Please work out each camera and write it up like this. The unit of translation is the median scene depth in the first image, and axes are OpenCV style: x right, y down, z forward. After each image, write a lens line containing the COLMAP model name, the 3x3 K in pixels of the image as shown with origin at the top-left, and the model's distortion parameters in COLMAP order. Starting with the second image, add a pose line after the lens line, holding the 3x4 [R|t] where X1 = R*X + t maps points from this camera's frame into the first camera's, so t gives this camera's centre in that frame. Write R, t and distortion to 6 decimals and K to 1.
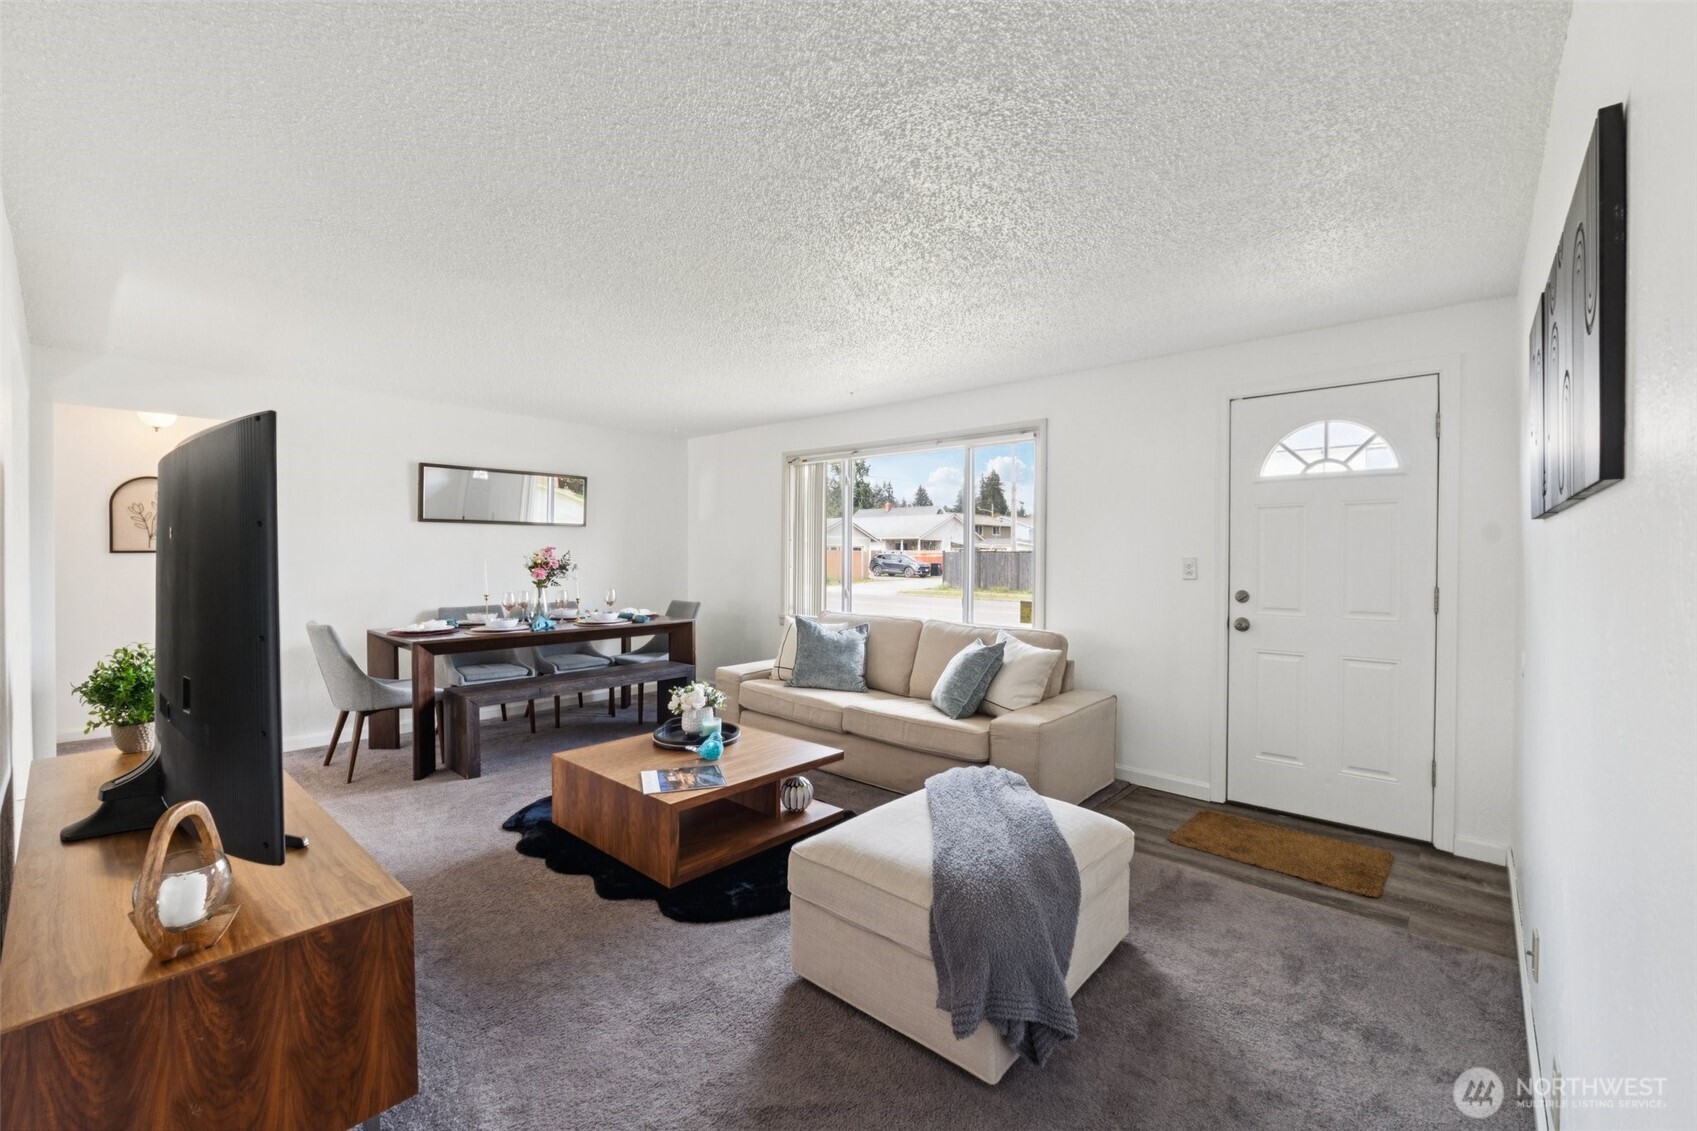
lens RADIAL K [[699.1, 0, 843.2], [0, 699.1, 557.6], [0, 0, 1]] dist [-0.010894, -0.000929]
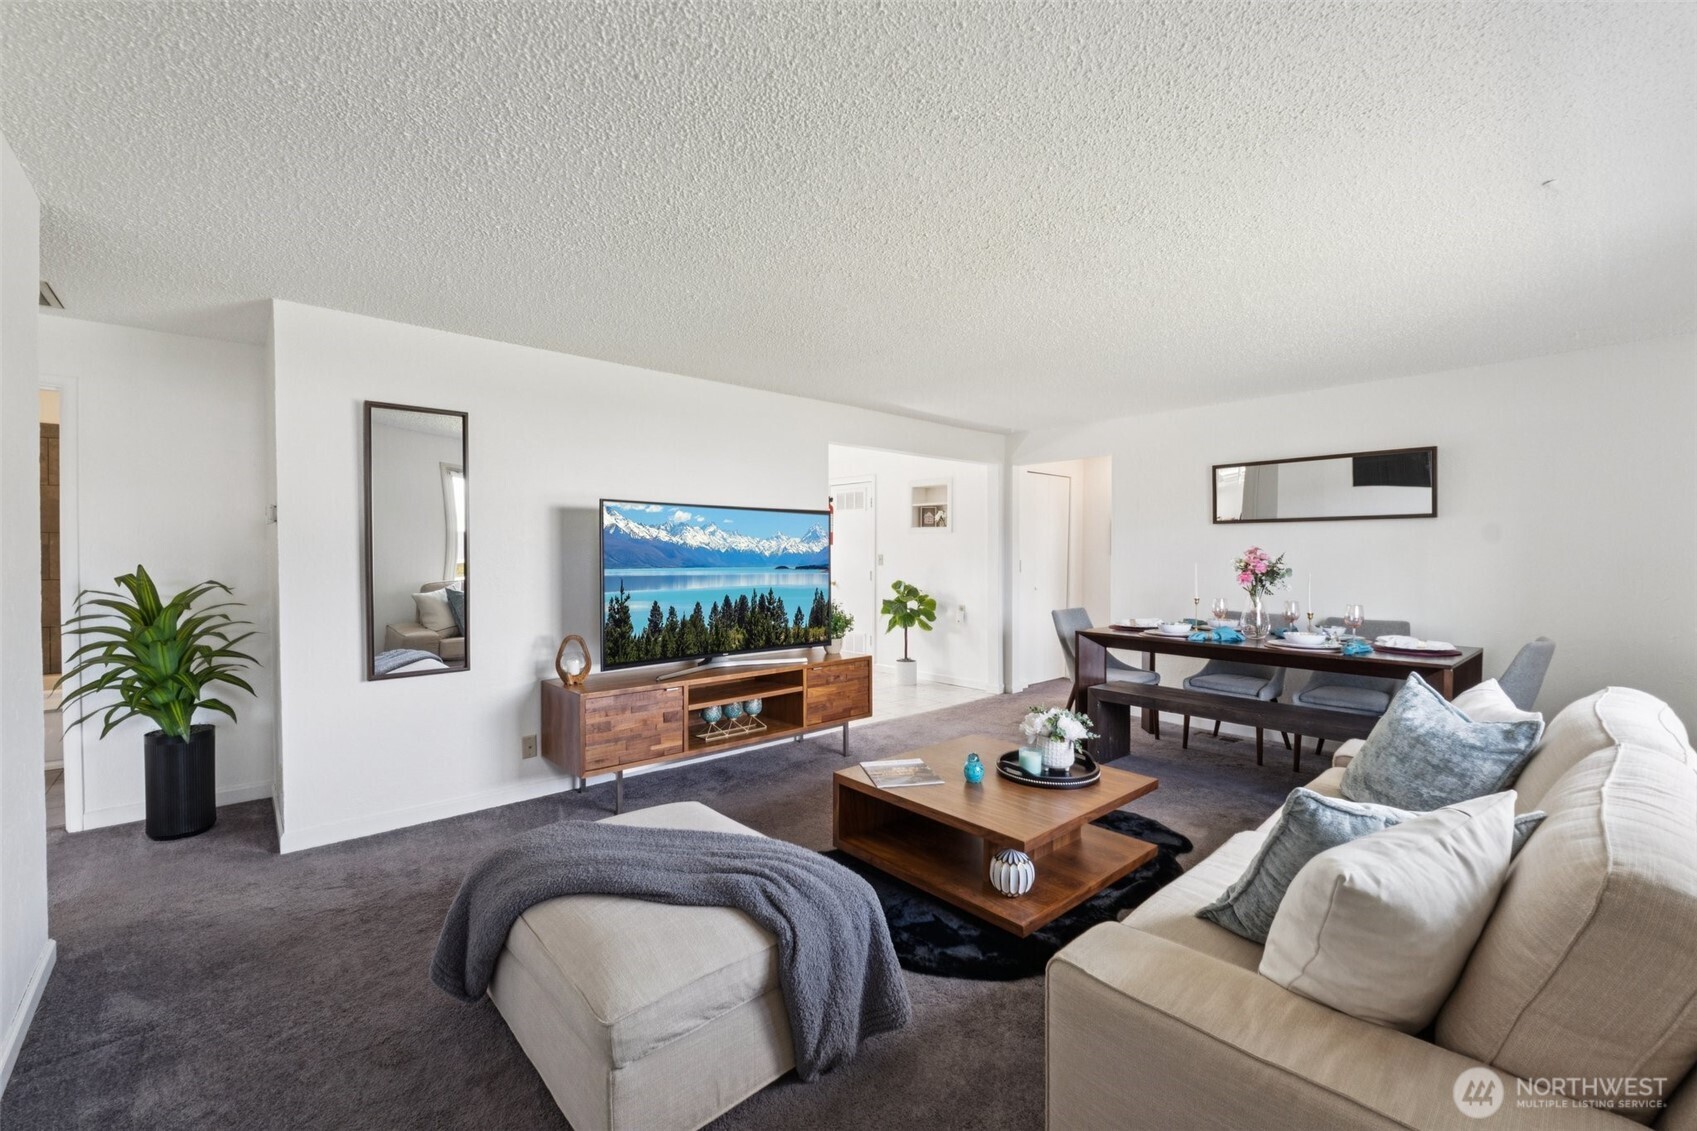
lens RADIAL K [[699.1, 0, 843.9], [0, 699.1, 563.7], [0, 0, 1]] dist [-0.010894, -0.000929]
pose [[-0.095470, 0.012366, -0.995356, 0.585314], [-0.005935, 0.999898, 0.012991, -0.005230], [0.995415, 0.007147, -0.095387, 0.731191]]
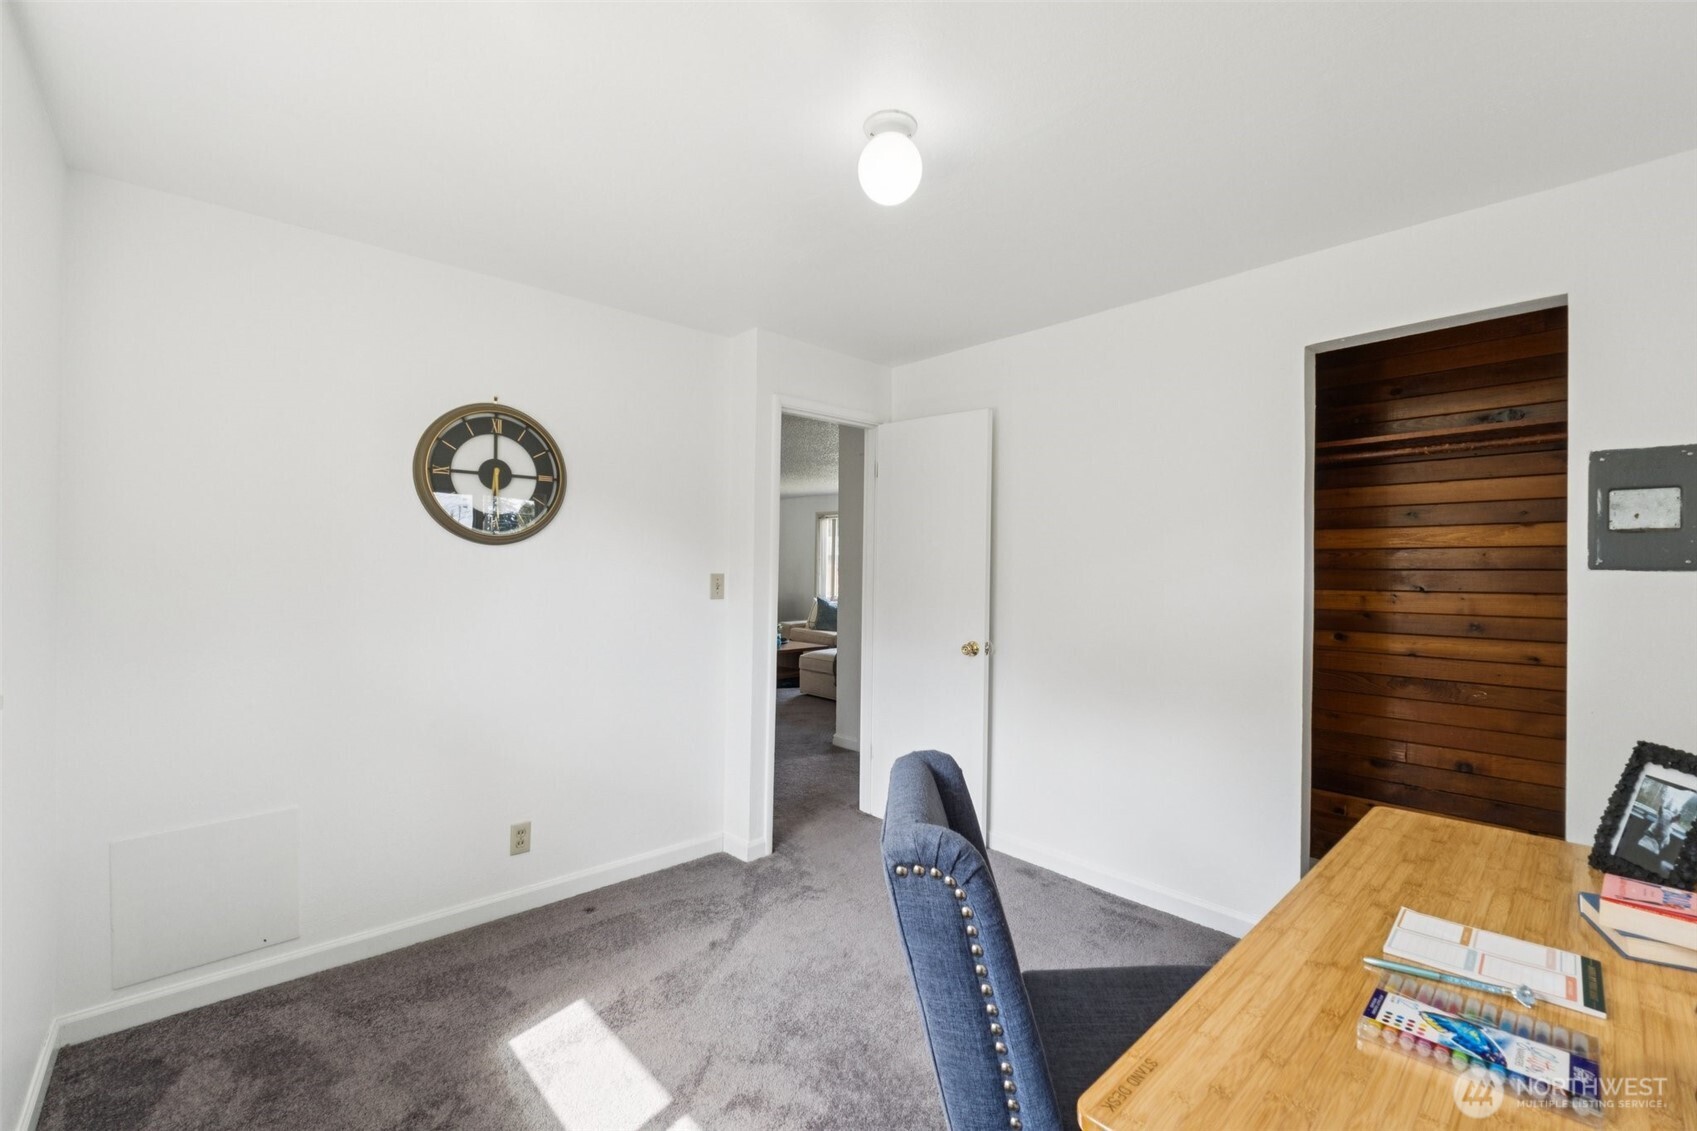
lens RADIAL K [[699.1, 0, 852.7], [0, 699.1, 573.3], [0, 0, 1]] dist [-0.010894, -0.000929]
pose [[0.996730, -0.002818, -0.080754, 0.231618], [0.002773, 0.999996, -0.000665, 0.015730], [0.080756, 0.000439, 0.996734, -1.199437]]
